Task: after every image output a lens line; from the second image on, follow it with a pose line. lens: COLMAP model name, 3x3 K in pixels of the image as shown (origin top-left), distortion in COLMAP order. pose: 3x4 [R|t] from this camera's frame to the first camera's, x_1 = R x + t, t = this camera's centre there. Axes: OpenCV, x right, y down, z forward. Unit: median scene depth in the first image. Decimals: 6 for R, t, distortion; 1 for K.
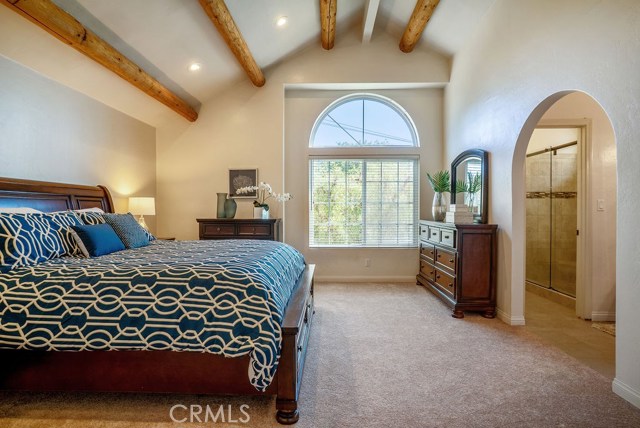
lens RADIAL K [[334.7, 0, 312.5], [0, 334.7, 213.5], [0, 0, 1]] dist [-0.034394, 0.000361]
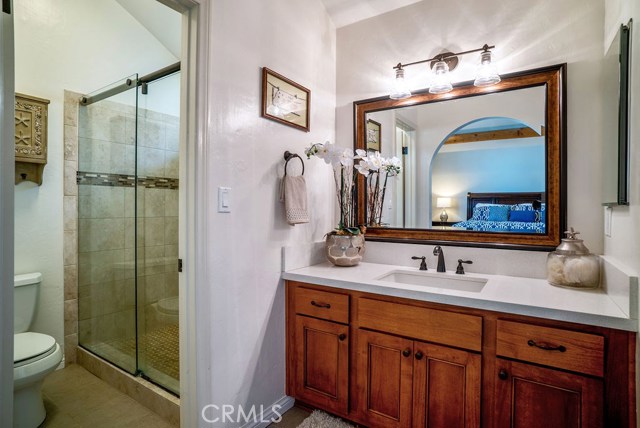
lens RADIAL K [[339.8, 0, 319.0], [0, 339.8, 211.4], [0, 0, 1]] dist [-0.084727, 0.047529]
pose [[0.513056, -0.009354, 0.858304, 0.382731], [0.005075, 0.999956, 0.007864, -0.008799], [-0.858340, 0.000321, 0.513081, 0.450170]]
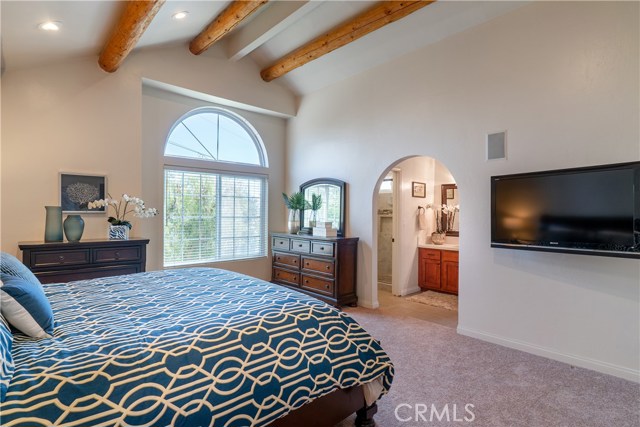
lens RADIAL K [[328.3, 0, 317.1], [0, 328.3, 214.0], [0, 0, 1]] dist [-0.004322, 0.001104]
pose [[0.707890, 0.001207, 0.706321, -0.377448], [0.002292, 0.999989, -0.004006, -0.042599], [-0.706318, 0.004454, 0.707880, 0.112963]]
